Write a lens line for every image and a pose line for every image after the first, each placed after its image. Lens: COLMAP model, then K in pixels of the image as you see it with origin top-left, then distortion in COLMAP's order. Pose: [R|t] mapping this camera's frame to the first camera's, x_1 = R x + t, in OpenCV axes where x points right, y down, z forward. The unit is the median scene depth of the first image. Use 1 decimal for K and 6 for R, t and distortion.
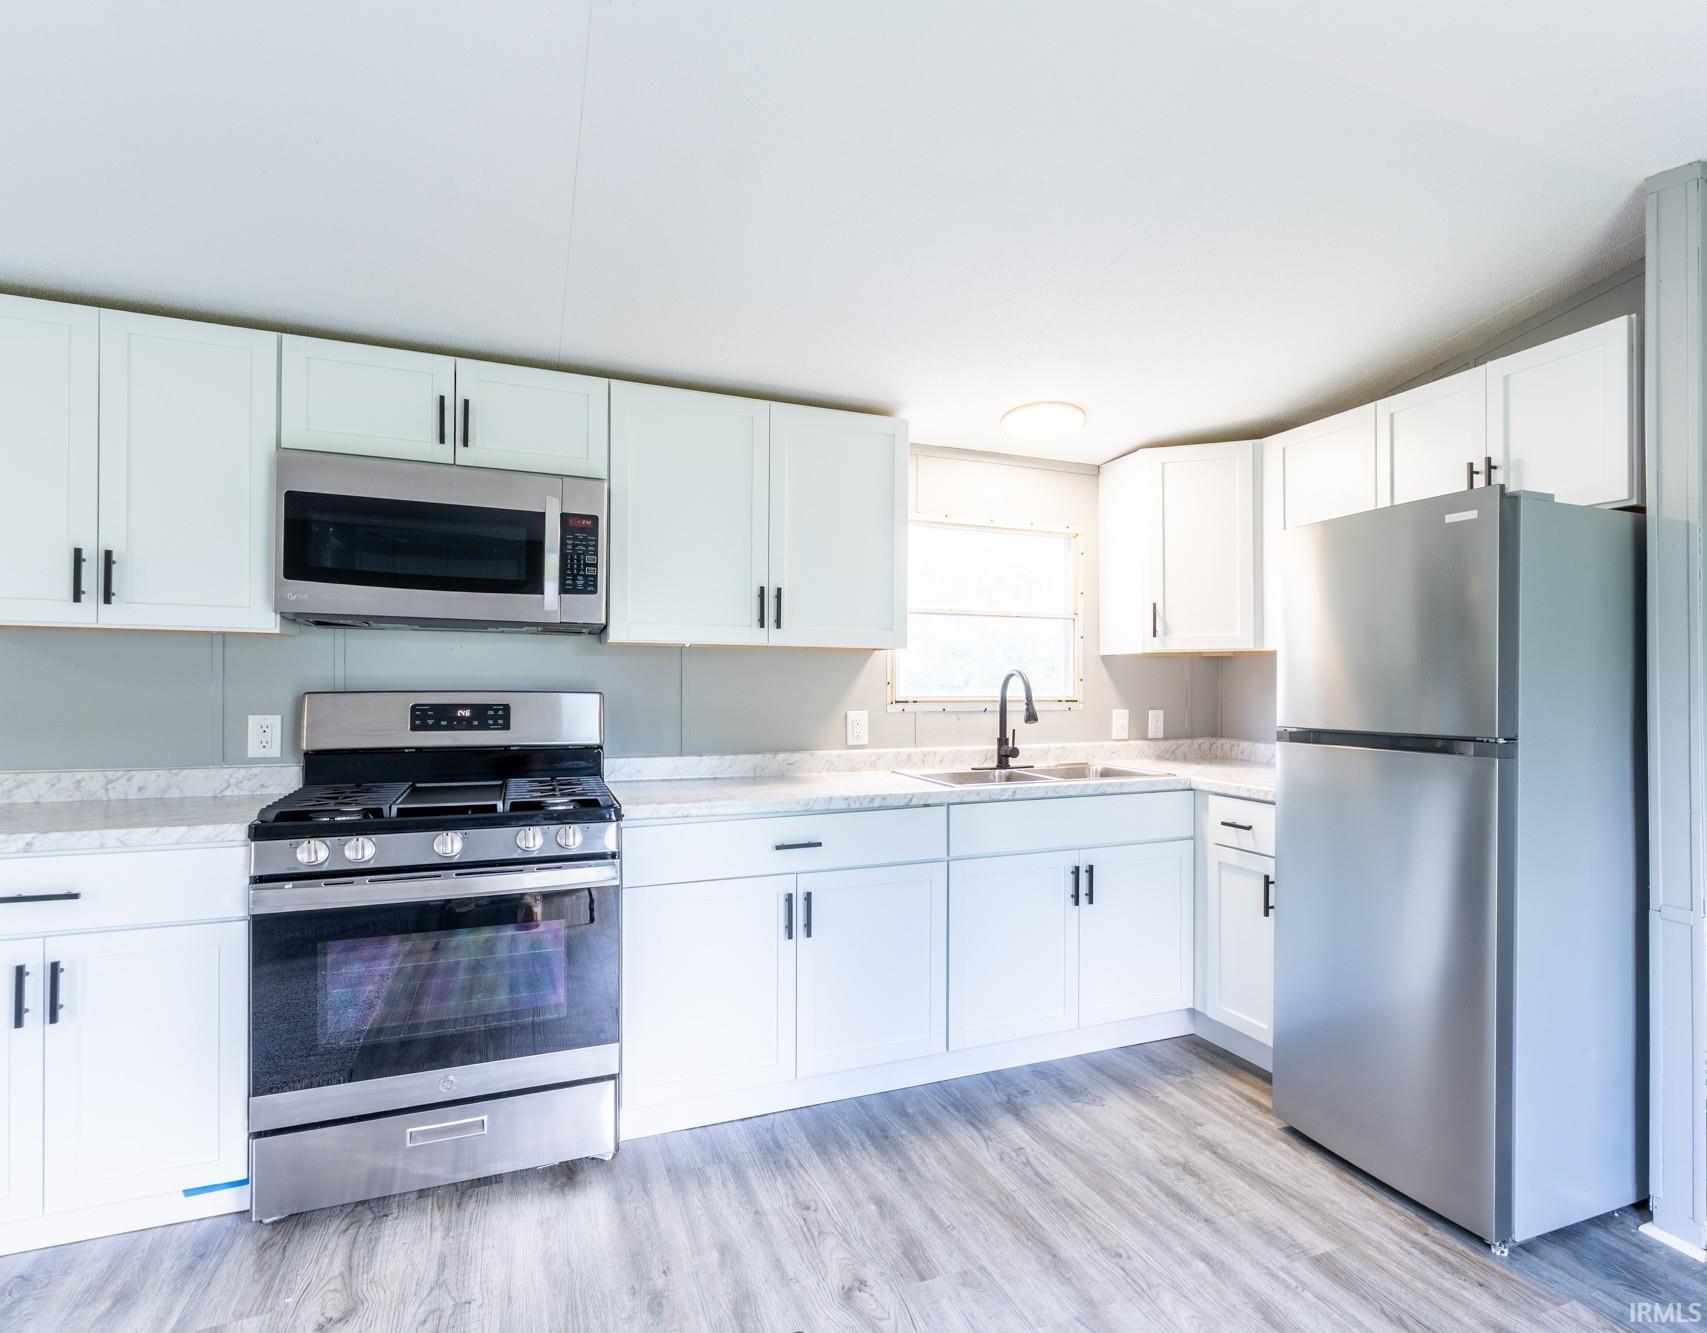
lens RADIAL K [[967.1, 0, 1010.9], [0, 967.1, 684.8], [0, 0, 1]] dist [0.002951, -0.000587]
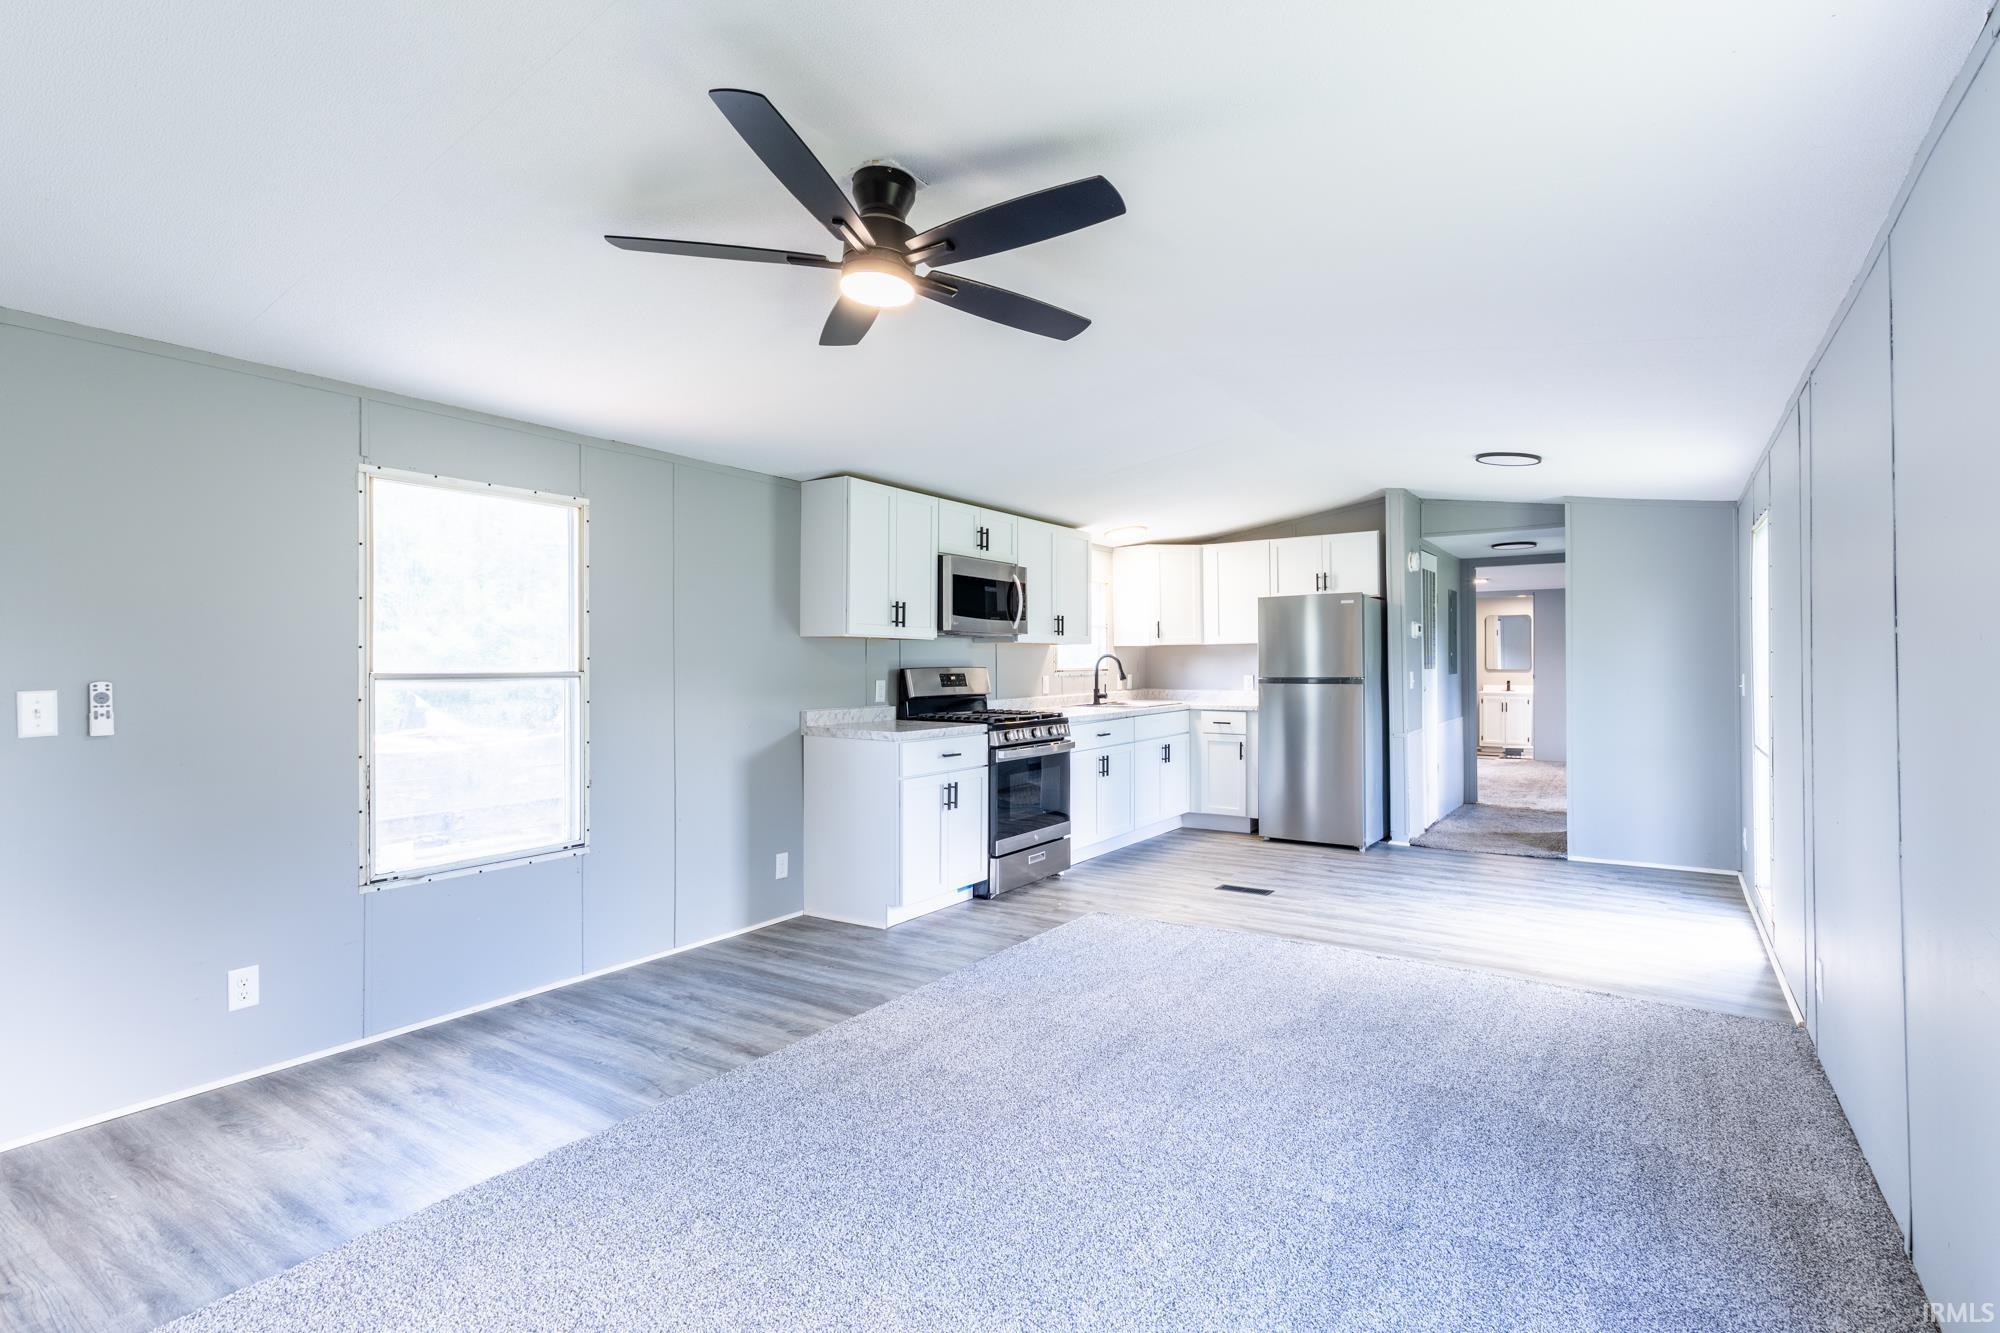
lens RADIAL K [[960.6, 0, 1004.6], [0, 960.6, 656.7], [0, 0, 1]] dist [-0.002016, 0.000393]
pose [[0.872468, -0.006138, 0.488633, -1.474063], [0.008605, 0.999959, -0.002804, -0.008746], [-0.488595, 0.006651, 0.872485, -0.803449]]
